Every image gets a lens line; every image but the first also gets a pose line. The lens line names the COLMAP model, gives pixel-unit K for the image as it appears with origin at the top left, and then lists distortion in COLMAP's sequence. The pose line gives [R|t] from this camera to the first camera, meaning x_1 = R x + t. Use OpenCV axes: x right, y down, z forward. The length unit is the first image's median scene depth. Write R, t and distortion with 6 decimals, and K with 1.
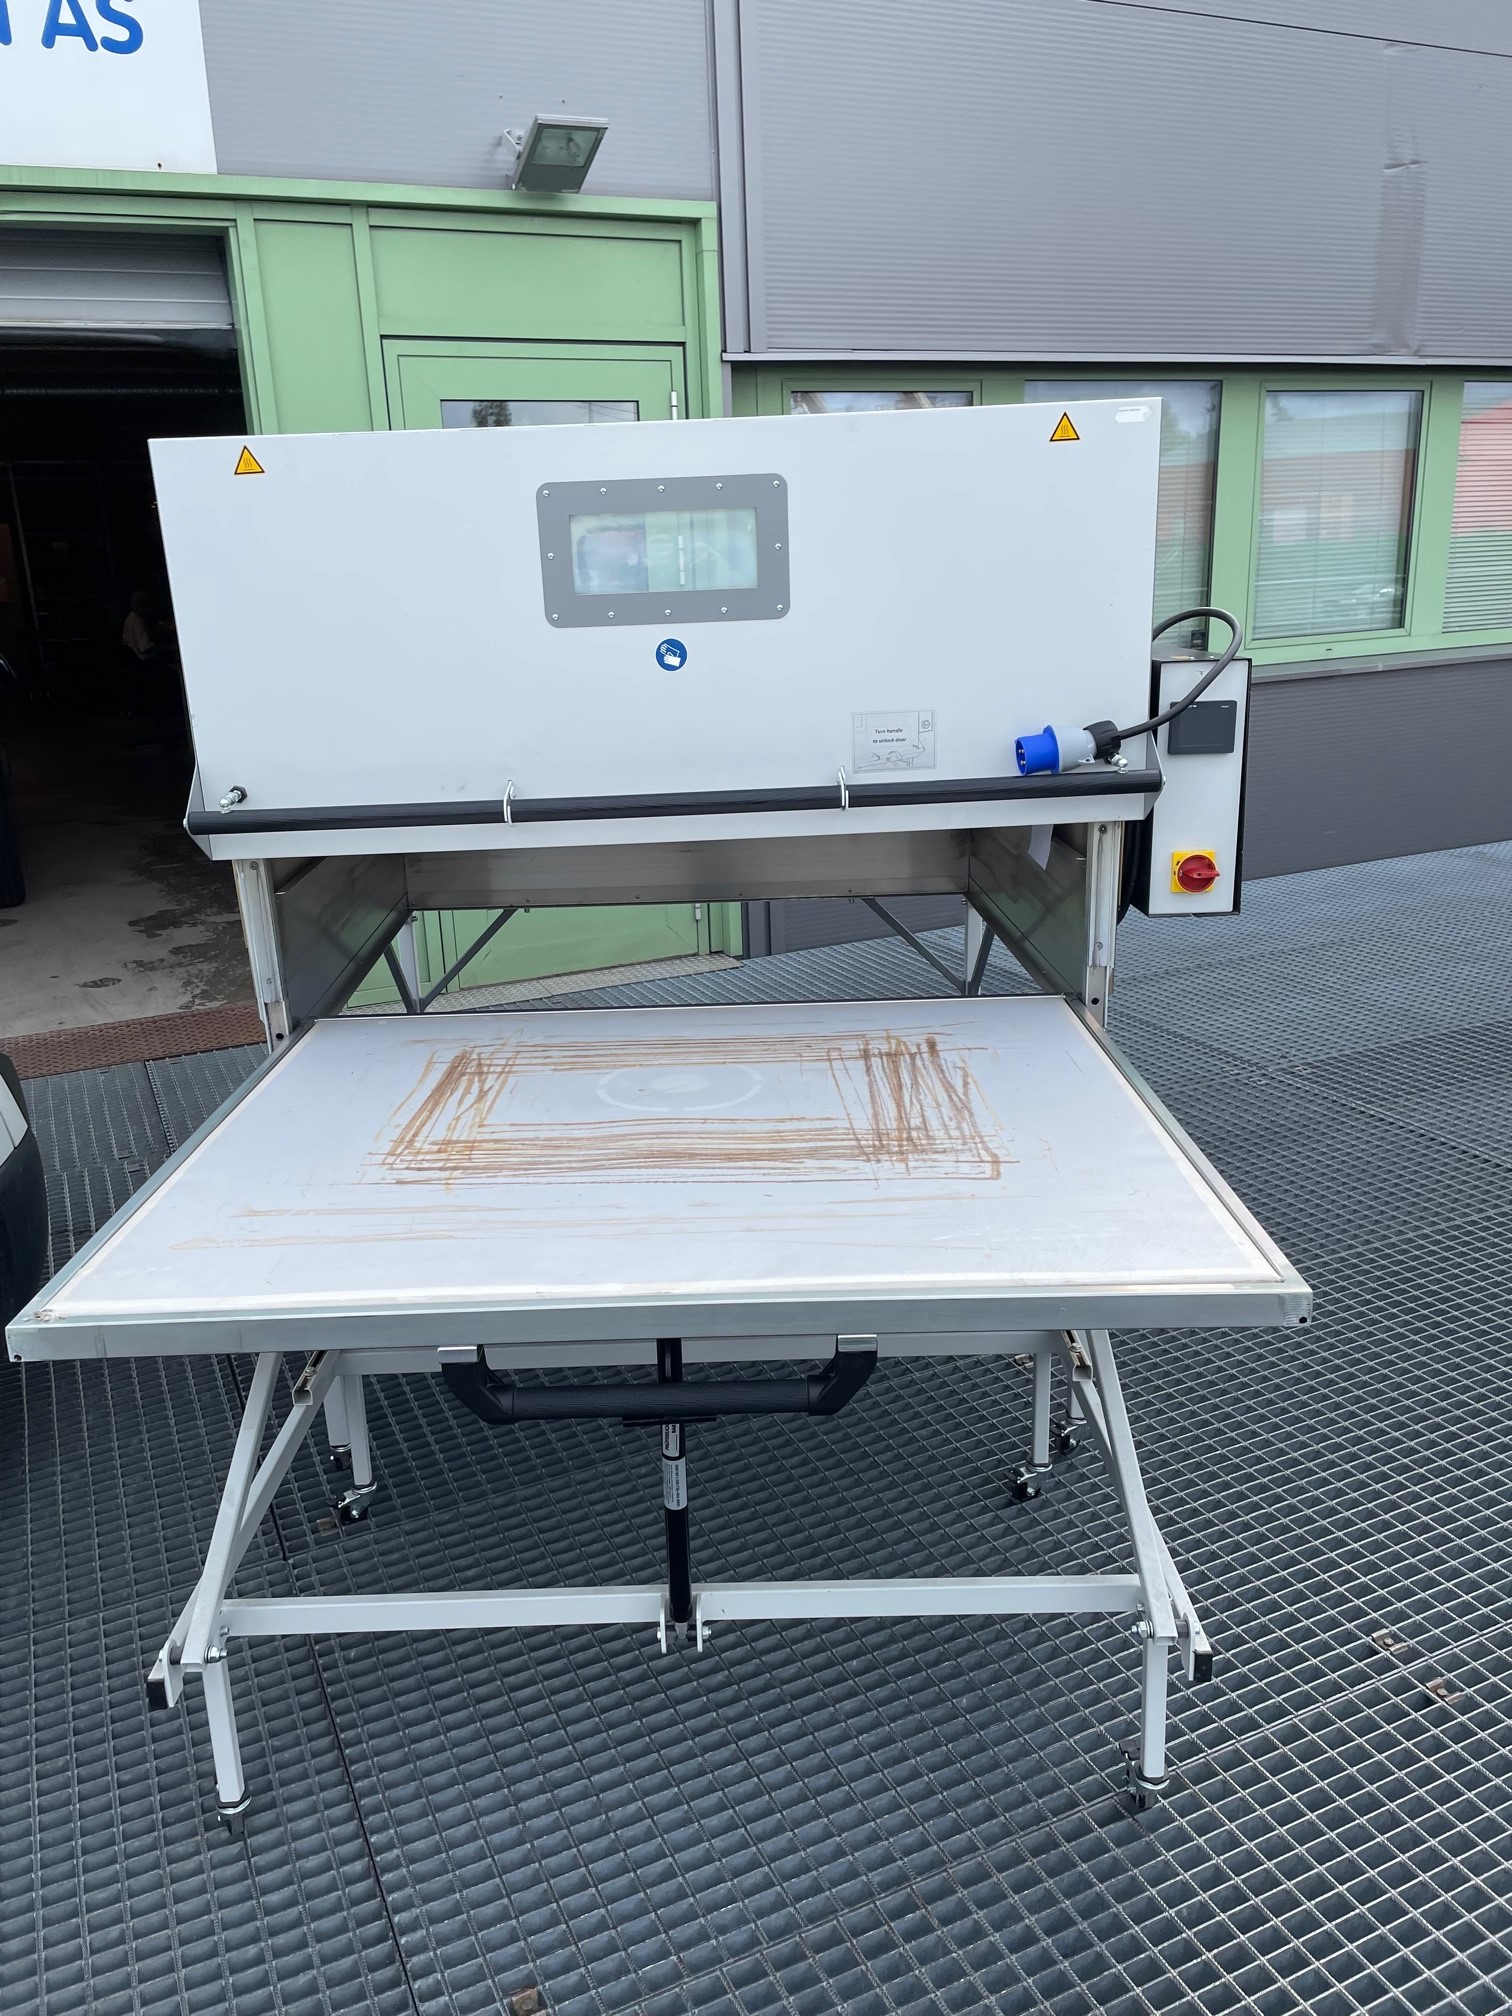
lens RADIAL K [[1549.9, 0, 732.3], [0, 1549.9, 994.3], [0, 0, 1]] dist [0.087106, -0.115985]
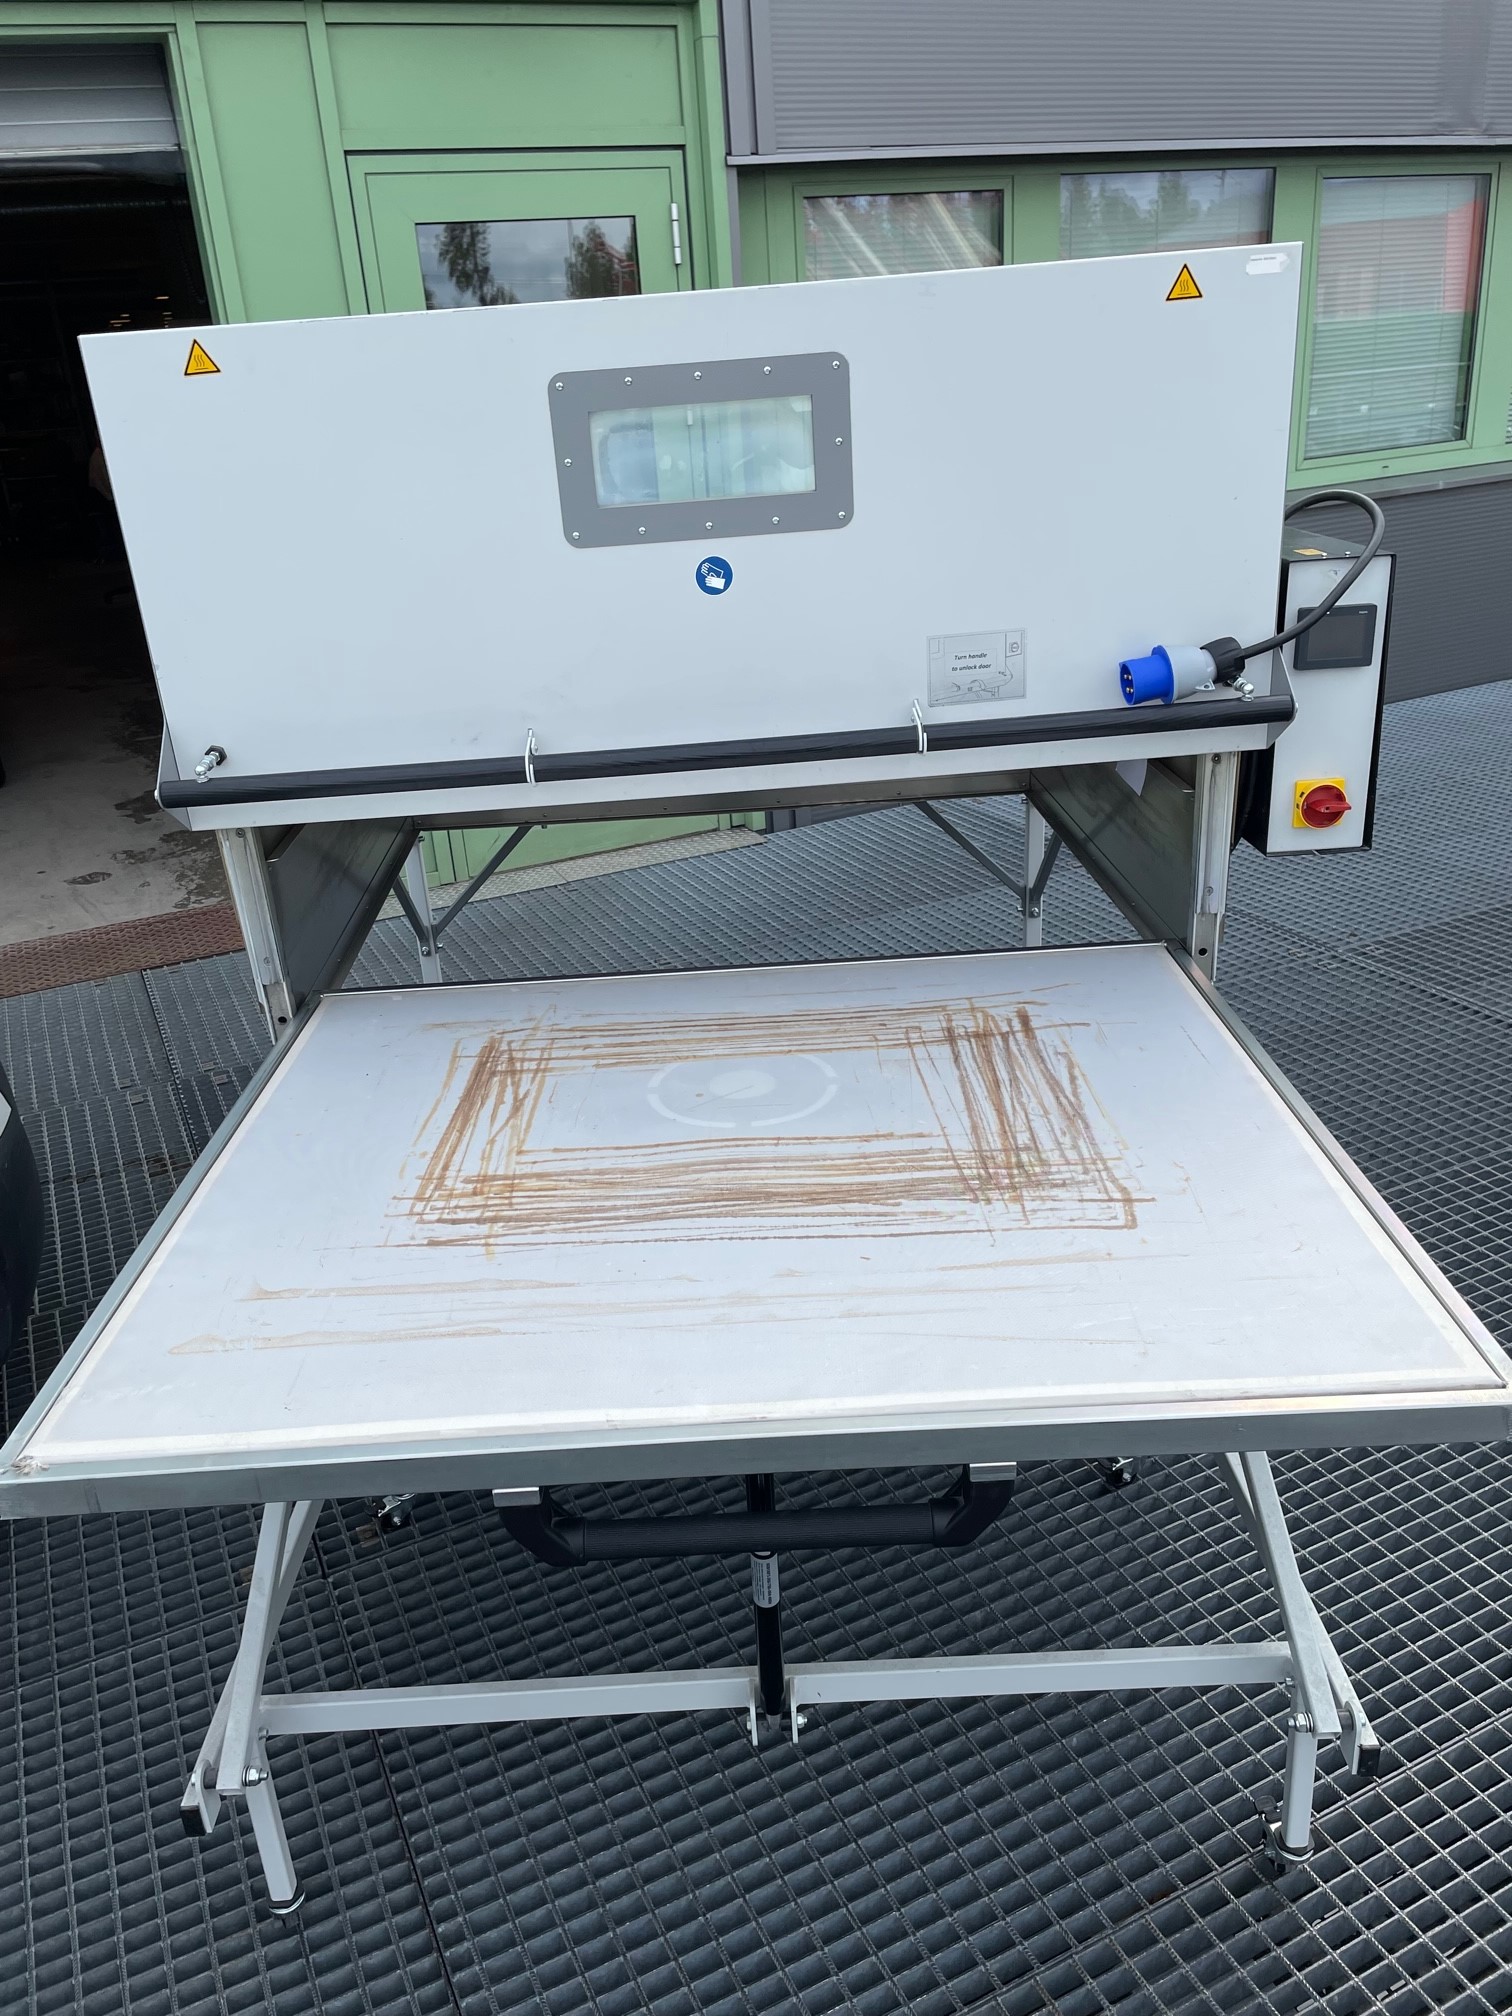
lens RADIAL K [[1549.9, 0, 732.3], [0, 1549.9, 994.3], [0, 0, 1]] dist [0.087106, -0.115985]
pose [[0.999521, -0.030574, -0.004839, -0.032129], [0.030926, 0.993049, 0.113570, -0.087722], [0.001333, -0.113665, 0.993518, 0.130772]]
